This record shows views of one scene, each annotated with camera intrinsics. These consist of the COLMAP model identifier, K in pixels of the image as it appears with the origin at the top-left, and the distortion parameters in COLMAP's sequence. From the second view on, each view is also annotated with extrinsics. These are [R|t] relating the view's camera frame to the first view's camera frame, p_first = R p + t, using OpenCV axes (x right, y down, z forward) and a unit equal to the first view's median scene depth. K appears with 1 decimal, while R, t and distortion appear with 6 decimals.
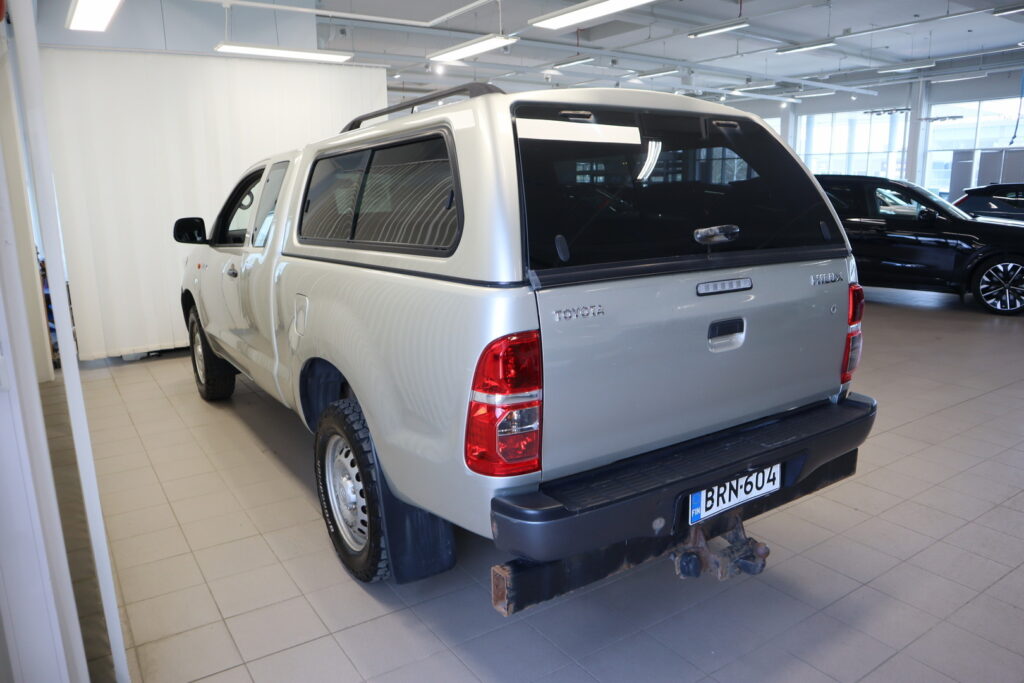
lens RADIAL K [[721.7, 0, 512.0], [0, 721.7, 341.5], [0, 0, 1]] dist [-0.101063, 0.002868]
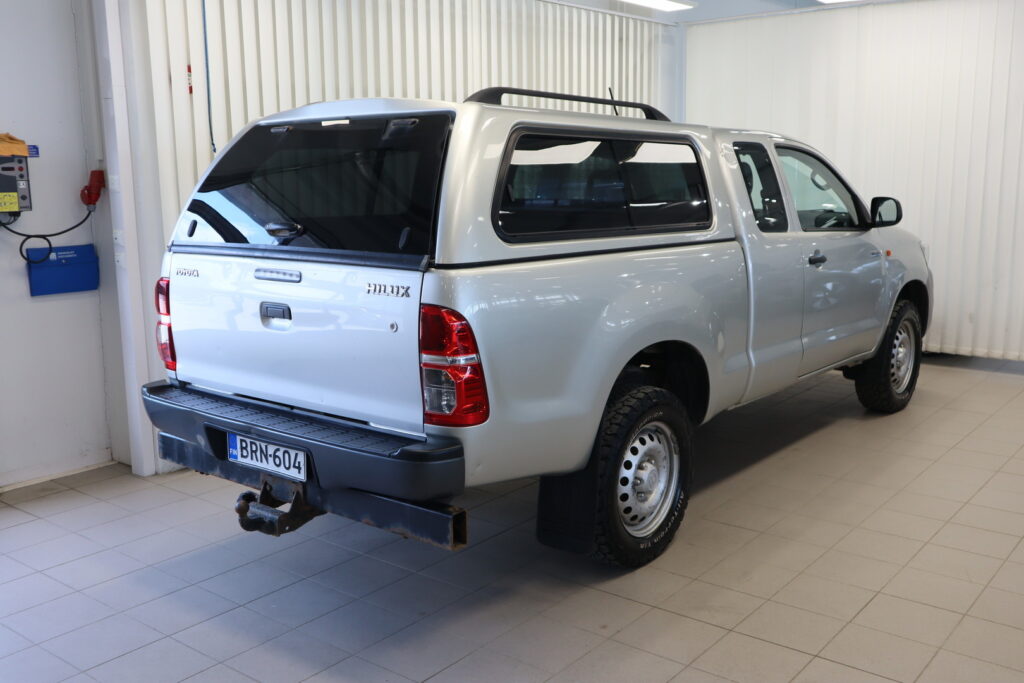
lens RADIAL K [[951.4, 0, 512.0], [0, 951.4, 341.5], [0, 0, 1]] dist [-0.010895, -0.006573]
pose [[0.304047, 0.174555, -0.936529, 1.834530], [-0.191503, 0.974202, 0.119405, -0.224776], [0.933211, 0.143043, 0.329631, 0.850654]]
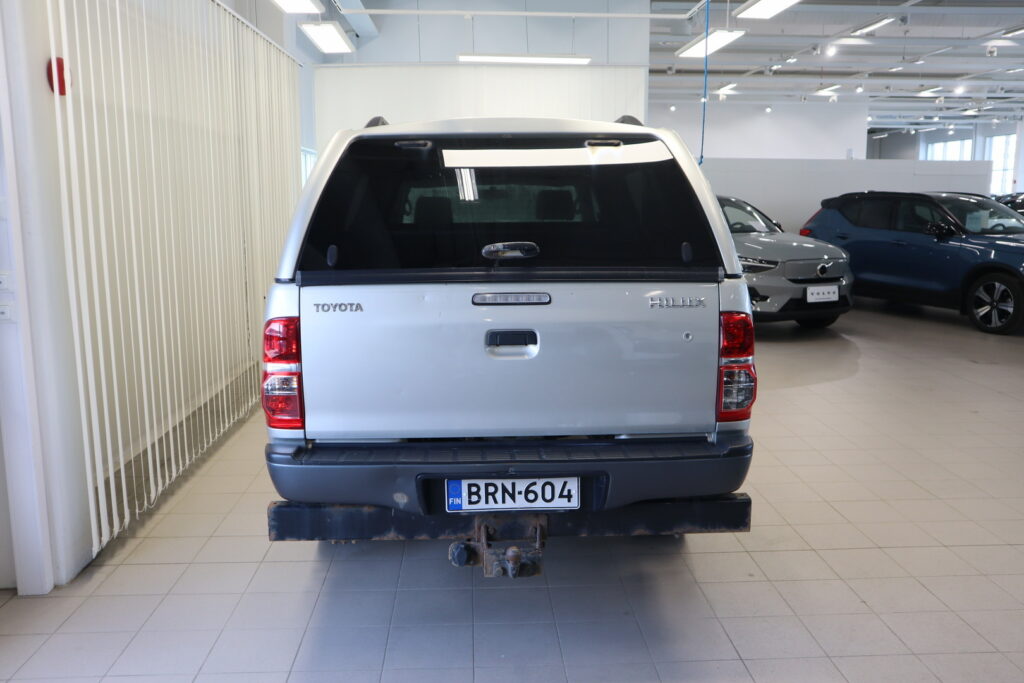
lens RADIAL K [[877.0, 0, 512.0], [0, 877.0, 341.5], [0, 0, 1]] dist [-0.036510, 0.007436]
pose [[0.854834, 0.092696, -0.510554, 0.961538], [-0.114437, 0.993367, -0.011250, 0.000641], [0.506125, 0.068044, 0.859772, -0.123392]]
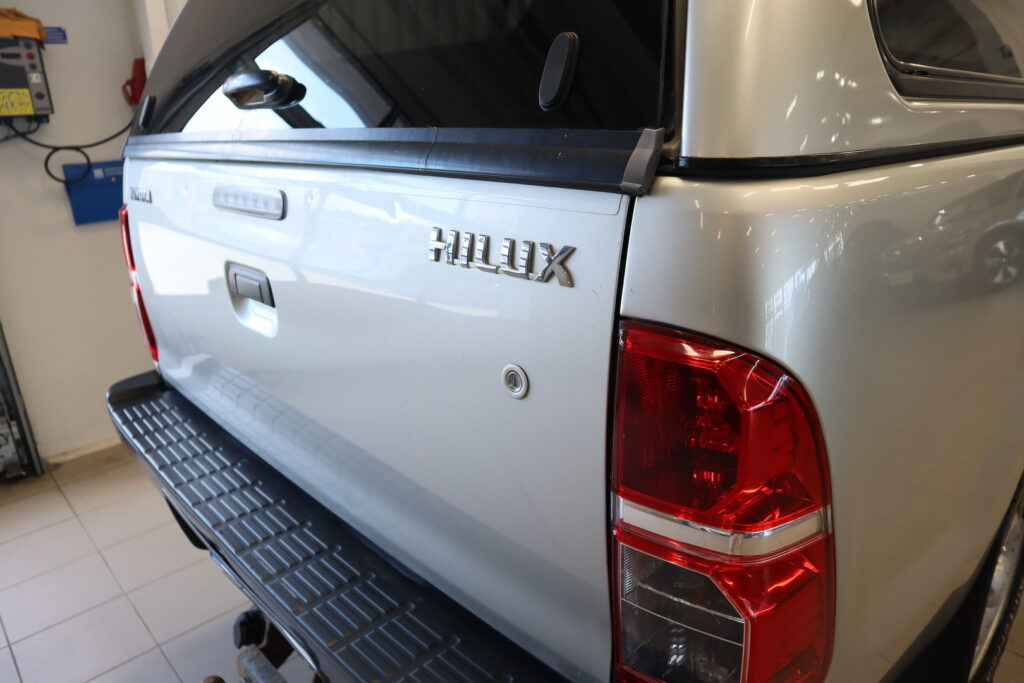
lens RADIAL K [[709.5, 0, 512.0], [0, 709.5, 341.5], [0, 0, 1]] dist [-0.156463, 0.107909]
pose [[0.165394, 0.320991, -0.932529, 0.785422], [-0.169055, 0.940783, 0.293849, -0.153690], [0.971630, 0.109048, 0.209865, 1.070370]]
